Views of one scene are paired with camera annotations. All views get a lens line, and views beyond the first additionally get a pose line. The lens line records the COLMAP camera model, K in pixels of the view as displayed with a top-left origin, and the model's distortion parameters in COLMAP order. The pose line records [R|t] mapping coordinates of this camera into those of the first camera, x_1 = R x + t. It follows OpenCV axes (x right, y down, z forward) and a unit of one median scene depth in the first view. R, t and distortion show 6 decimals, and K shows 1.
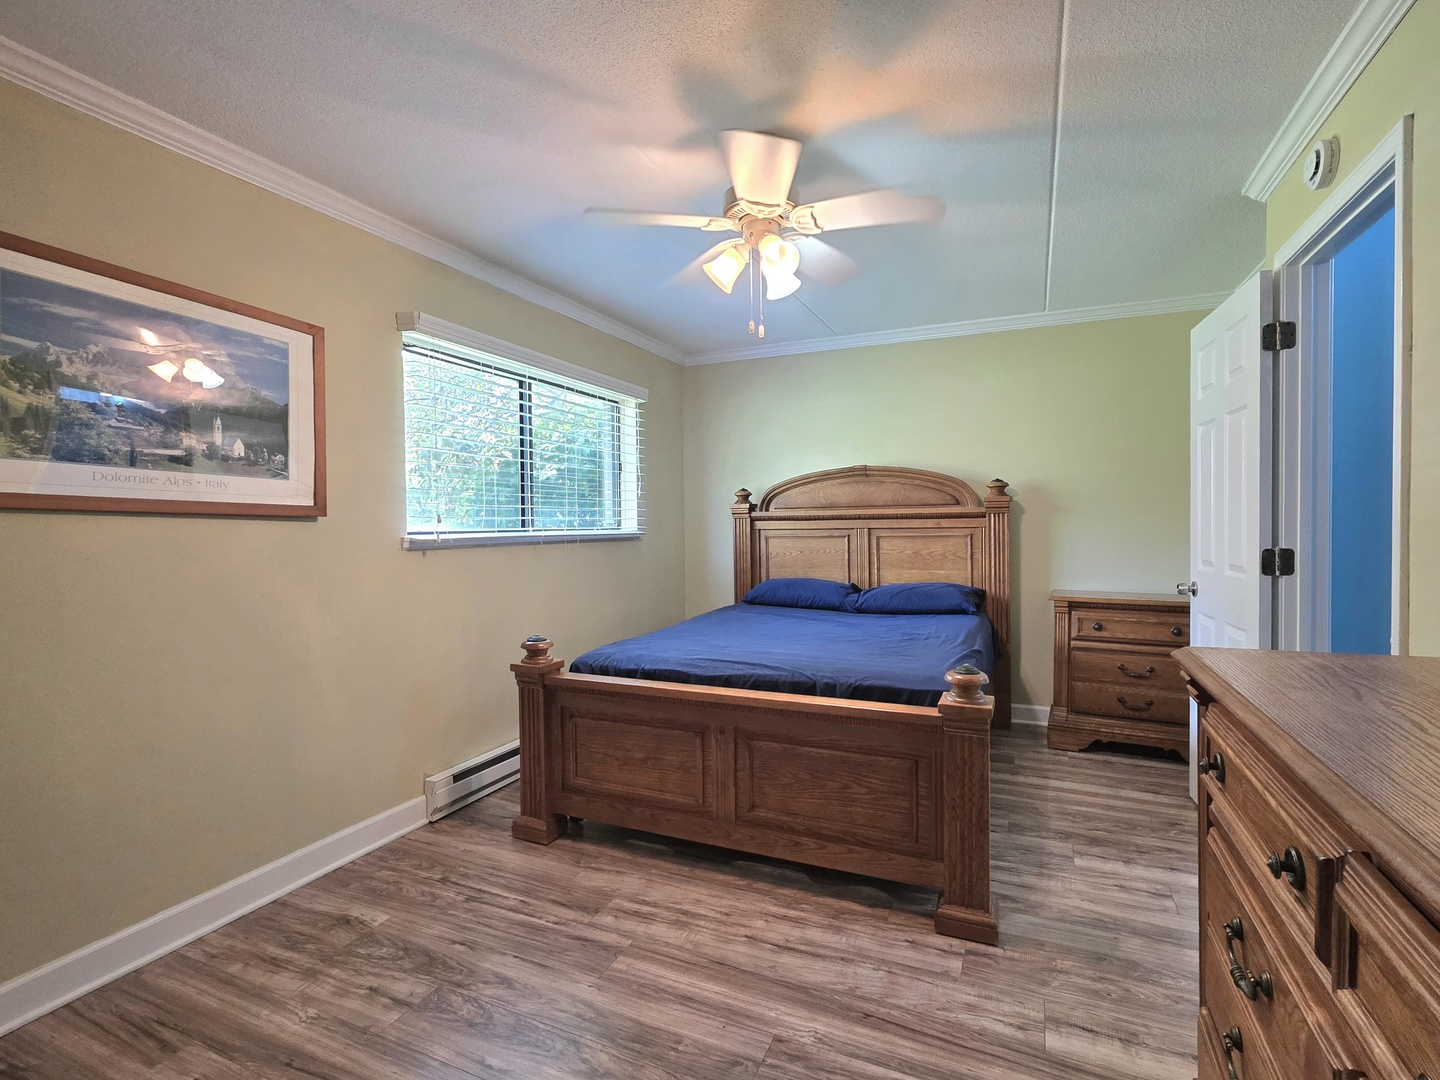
lens RADIAL K [[700.2, 0, 730.1], [0, 700.2, 536.7], [0, 0, 1]] dist [0.009082, -0.001527]
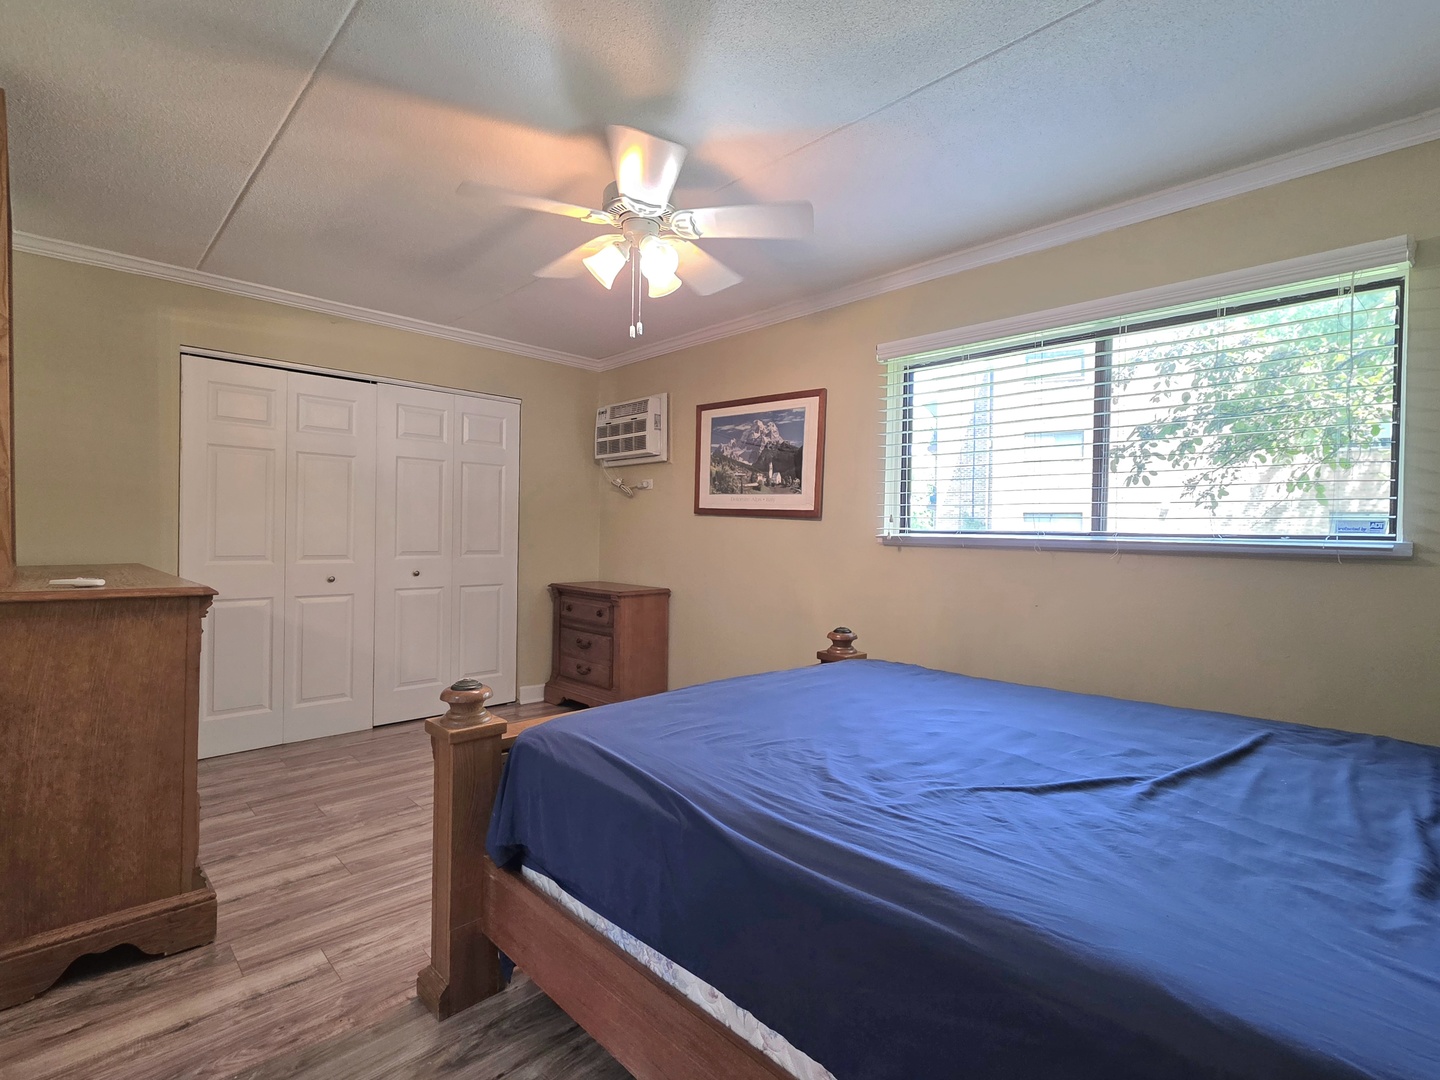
lens RADIAL K [[700.2, 0, 724.6], [0, 700.2, 543.2], [0, 0, 1]] dist [0.009082, -0.001527]
pose [[-0.380433, 0.021250, -0.924564, 0.982804], [-0.032637, 0.998805, 0.036386, -0.024476], [0.924232, 0.044017, -0.379285, 1.580076]]
